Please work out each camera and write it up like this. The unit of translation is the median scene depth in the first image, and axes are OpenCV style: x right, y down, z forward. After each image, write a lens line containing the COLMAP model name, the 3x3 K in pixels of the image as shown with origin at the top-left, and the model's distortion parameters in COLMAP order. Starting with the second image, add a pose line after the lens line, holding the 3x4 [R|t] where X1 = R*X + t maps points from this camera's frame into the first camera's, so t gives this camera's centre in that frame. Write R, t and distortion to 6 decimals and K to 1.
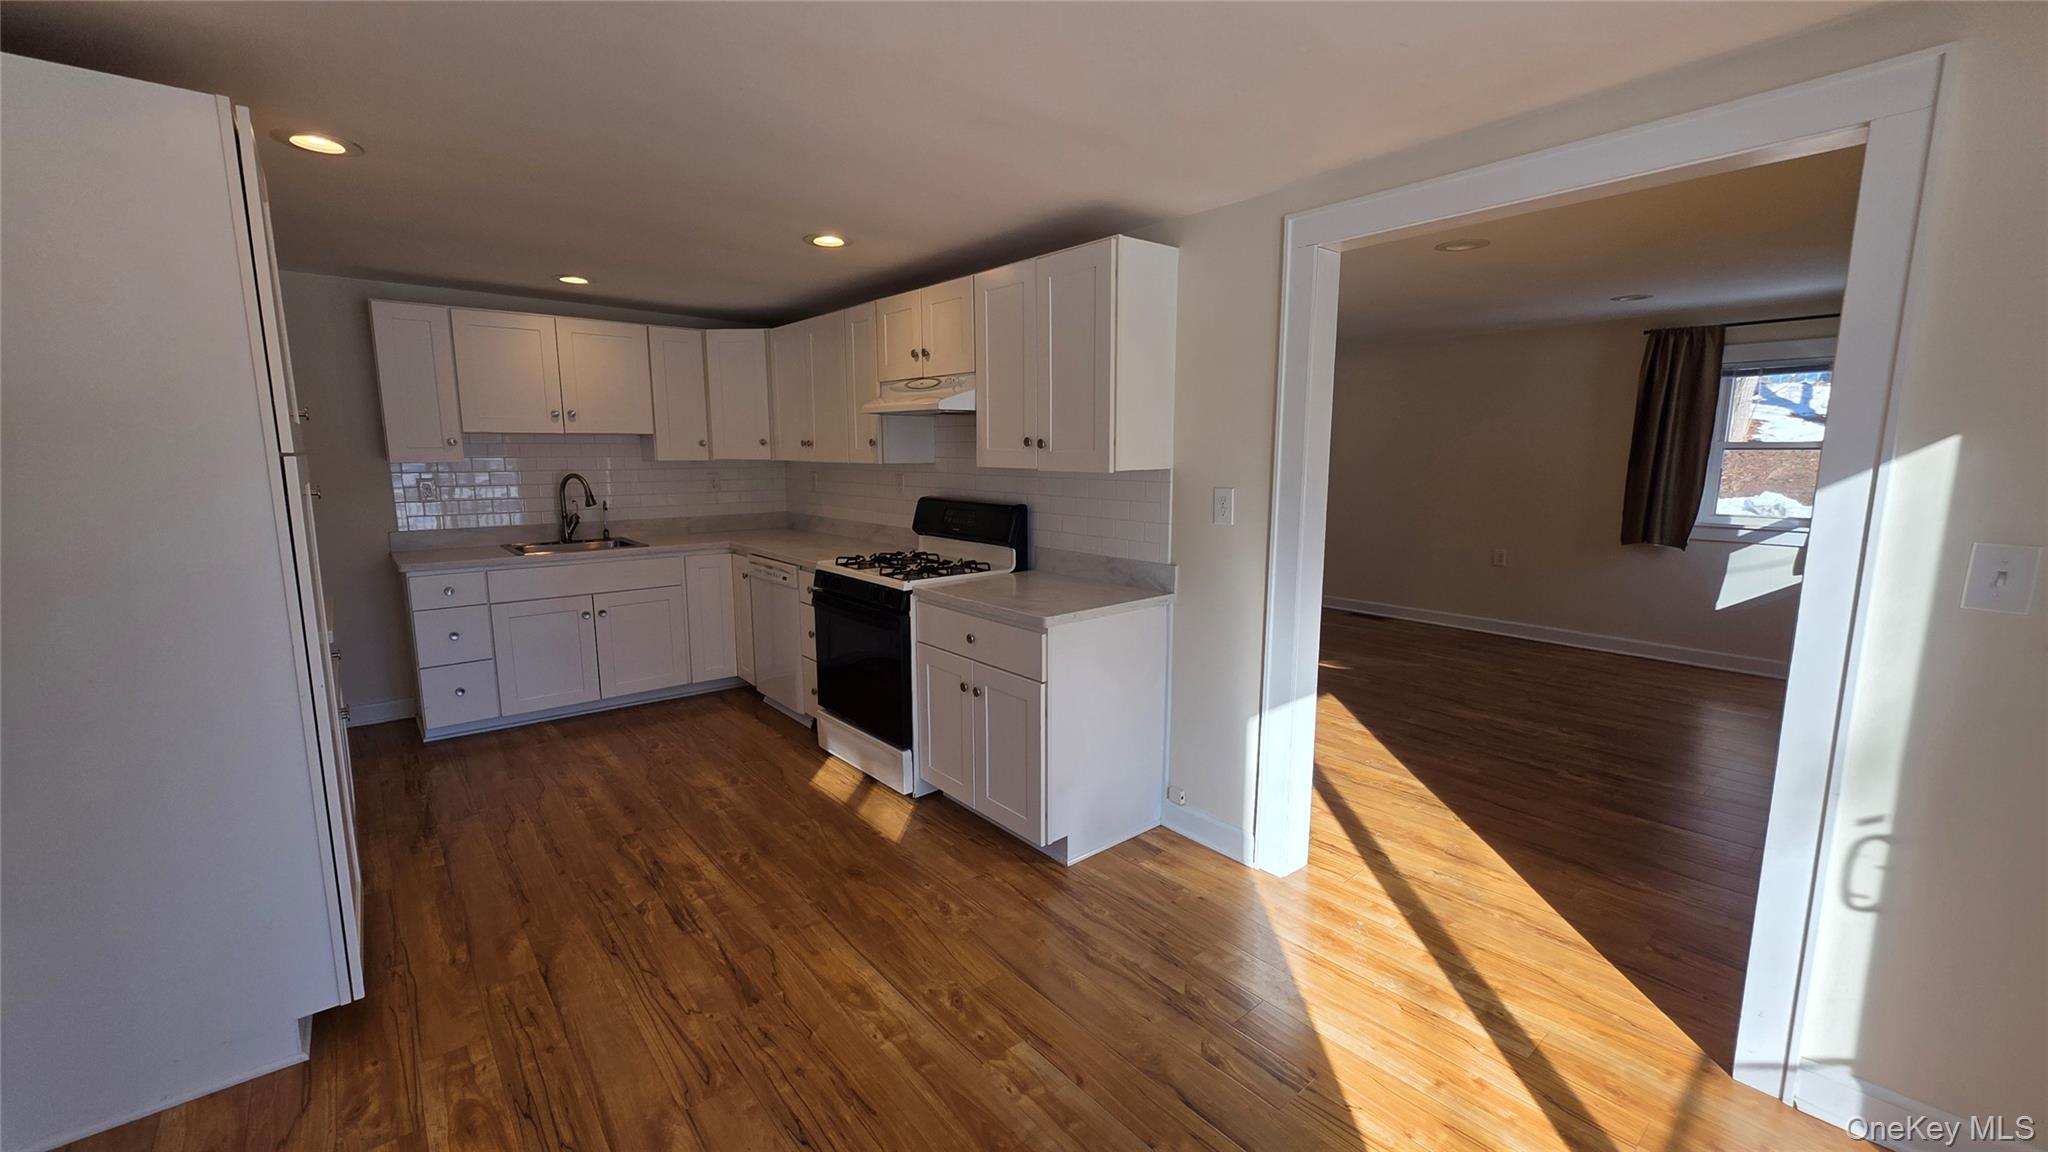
lens RADIAL K [[810.1, 0, 1026.6], [0, 810.1, 571.2], [0, 0, 1]] dist [0.005137, 0.000519]
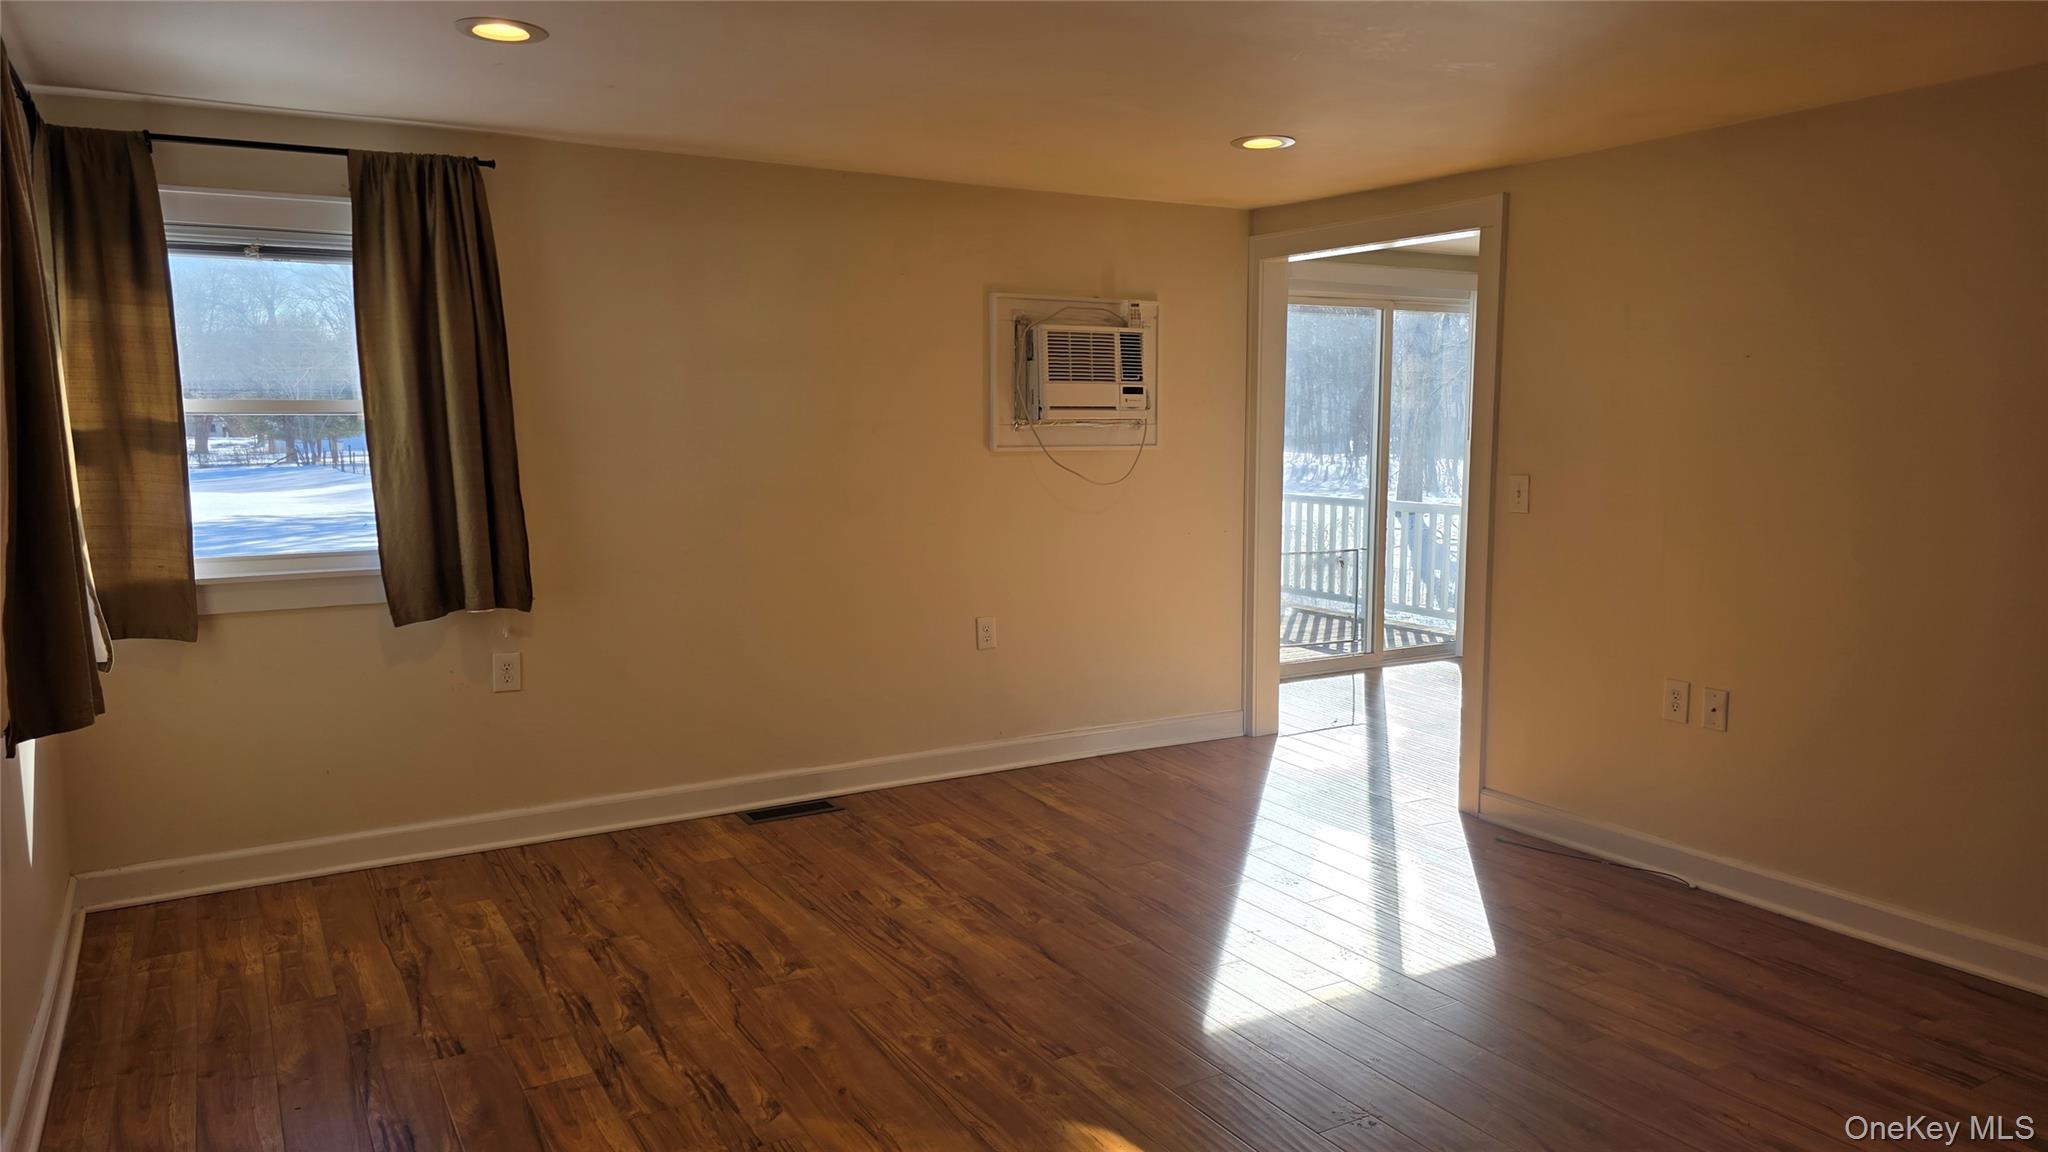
lens RADIAL K [[1366.9, 0, 1039.6], [0, 1366.9, 570.7], [0, 0, 1]] dist [0.066662, -0.054193]
pose [[-0.987389, -0.014220, 0.157674, 0.351577], [0.027898, 0.964743, 0.261710, -0.237637], [-0.155837, 0.262809, -0.952180, 1.569959]]
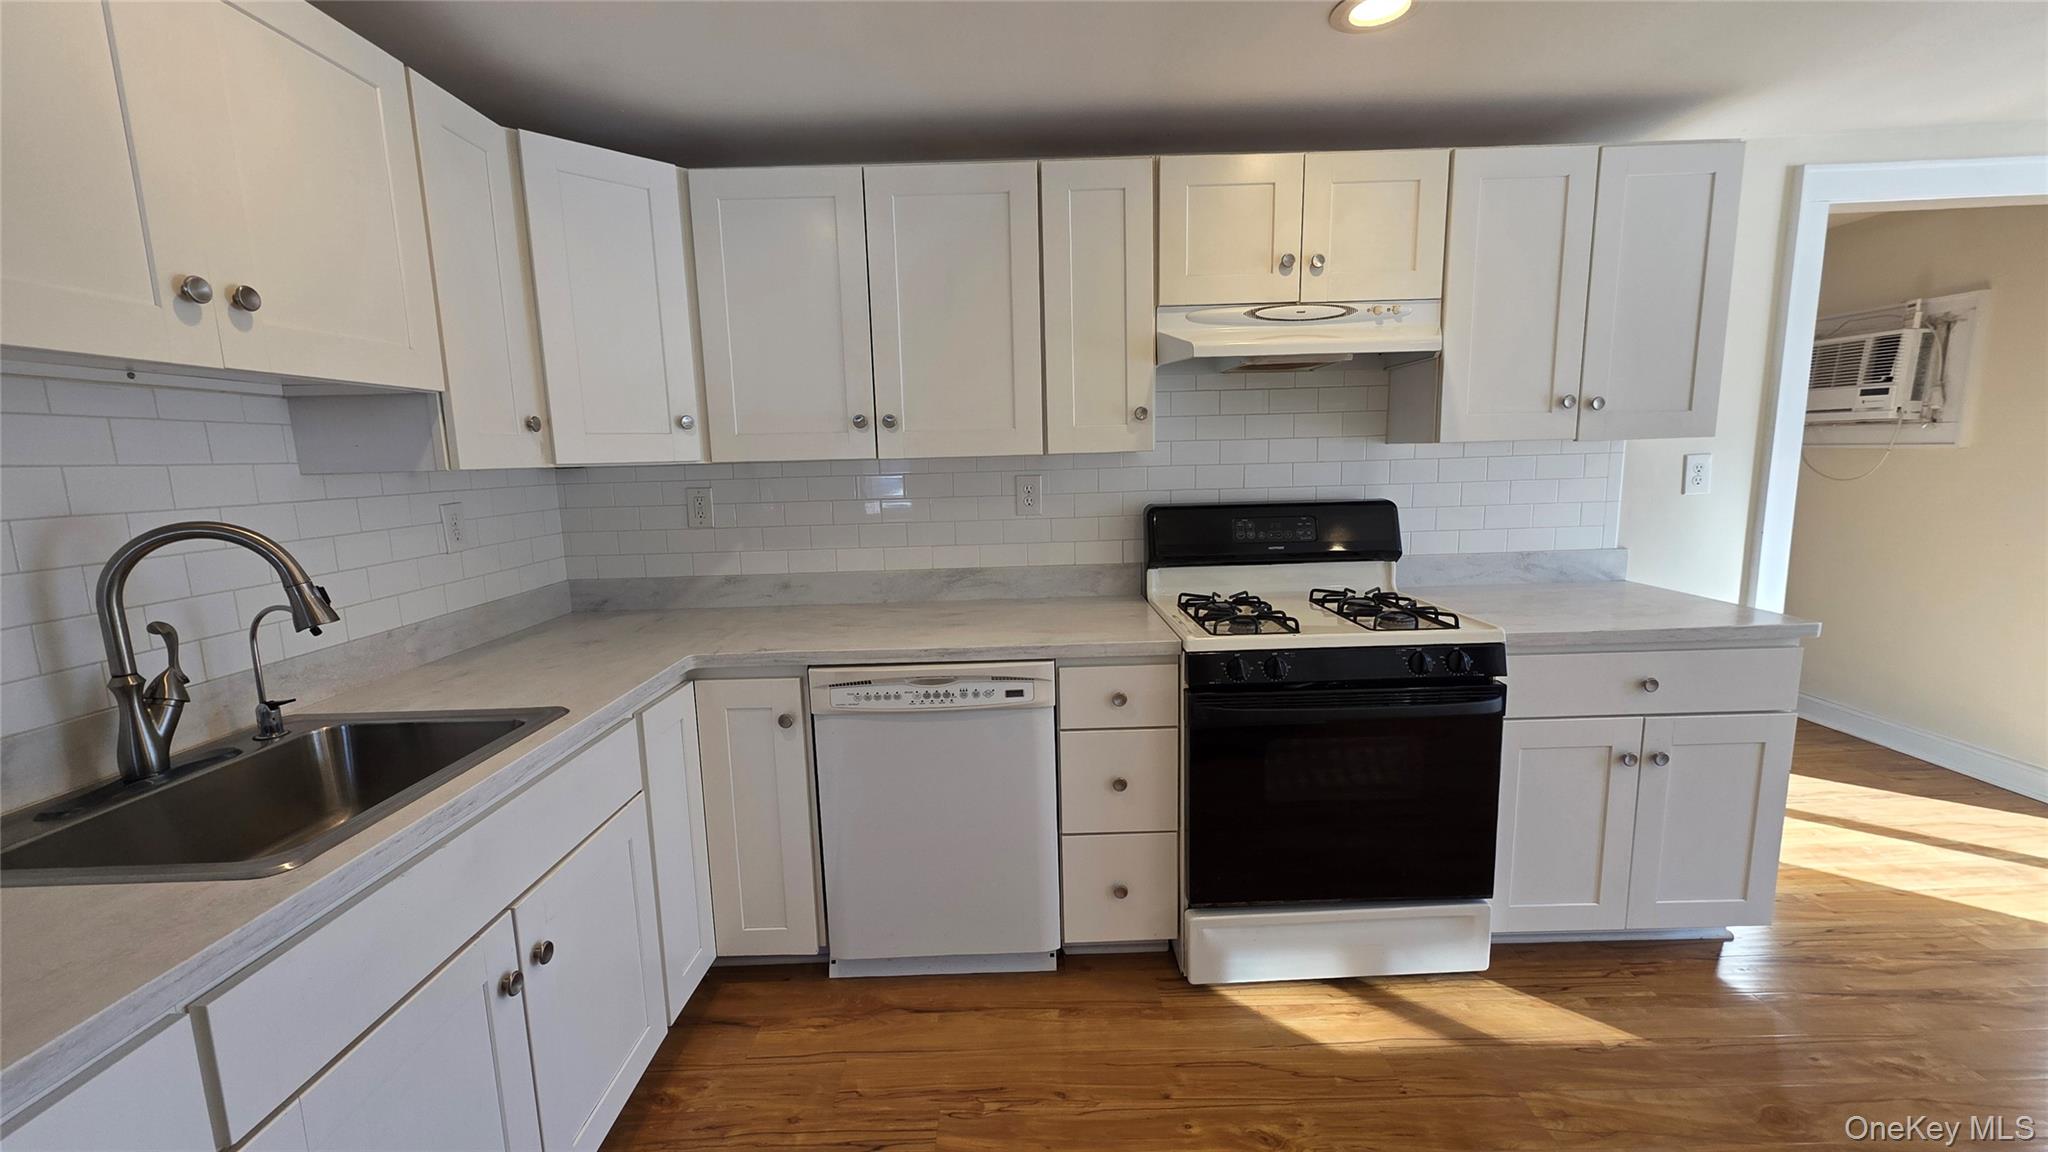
lens RADIAL K [[810.1, 0, 1023.2], [0, 810.1, 570.3], [0, 0, 1]] dist [0.005137, 0.000519]
pose [[0.638451, -0.127521, 0.759024, -0.551480], [0.143642, 0.988594, 0.045267, -0.071758], [-0.756139, 0.080127, 0.649487, 0.572785]]
